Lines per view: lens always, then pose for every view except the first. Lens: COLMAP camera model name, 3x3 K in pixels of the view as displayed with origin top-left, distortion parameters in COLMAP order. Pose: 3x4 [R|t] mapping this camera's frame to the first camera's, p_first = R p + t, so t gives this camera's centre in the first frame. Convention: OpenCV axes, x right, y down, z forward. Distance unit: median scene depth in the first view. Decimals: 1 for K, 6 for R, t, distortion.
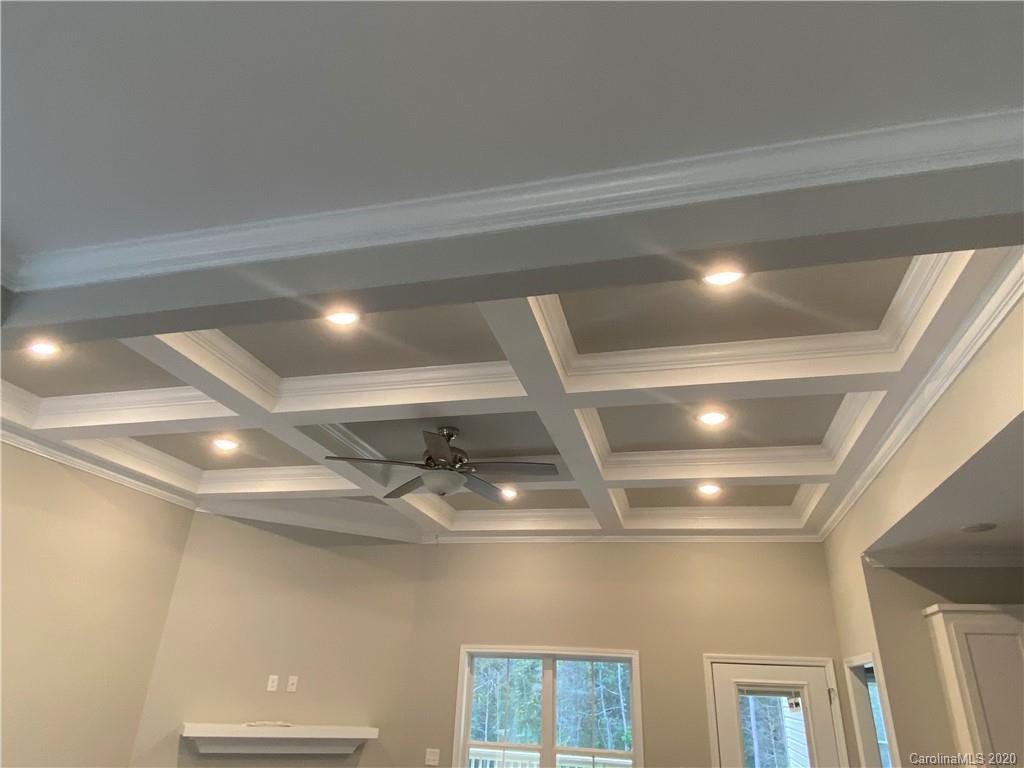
lens RADIAL K [[629.1, 0, 513.4], [0, 629.1, 375.8], [0, 0, 1]] dist [0.068899, -0.082426]
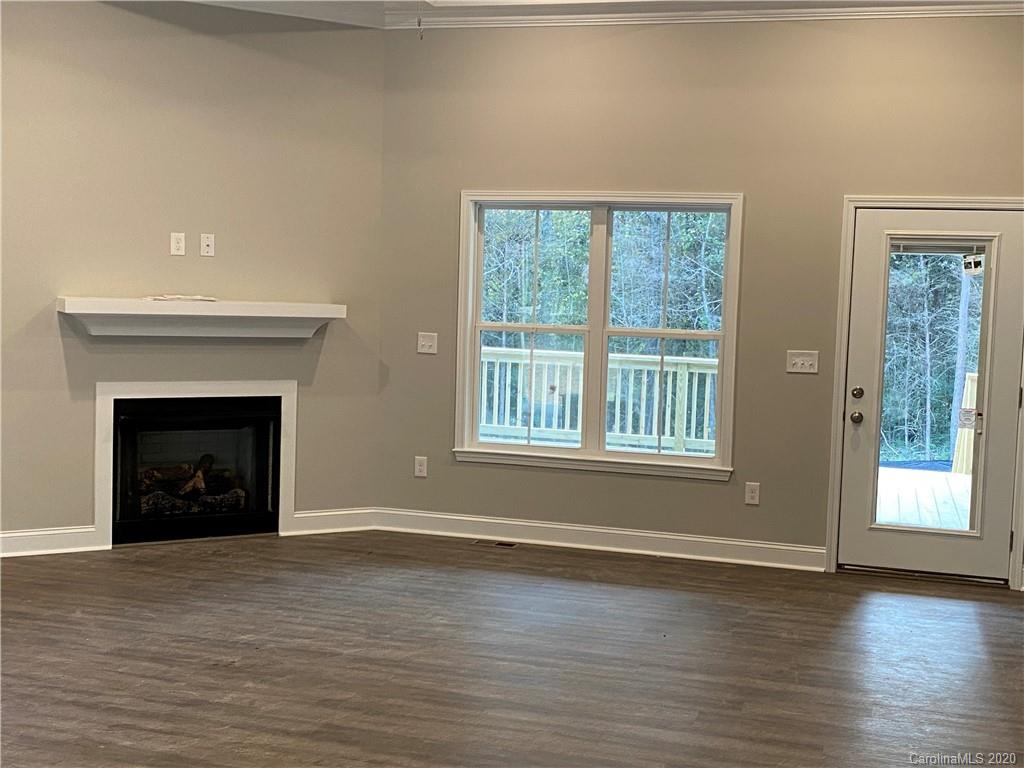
lens RADIAL K [[1283.0, 0, 509.3], [0, 1283.0, 385.8], [0, 0, 1]] dist [0.187254, -0.695740]
pose [[0.999446, -0.004927, -0.032925, 0.005503], [0.021067, 0.859374, 0.510914, -0.062976], [0.025778, -0.511324, 0.859001, -0.200803]]
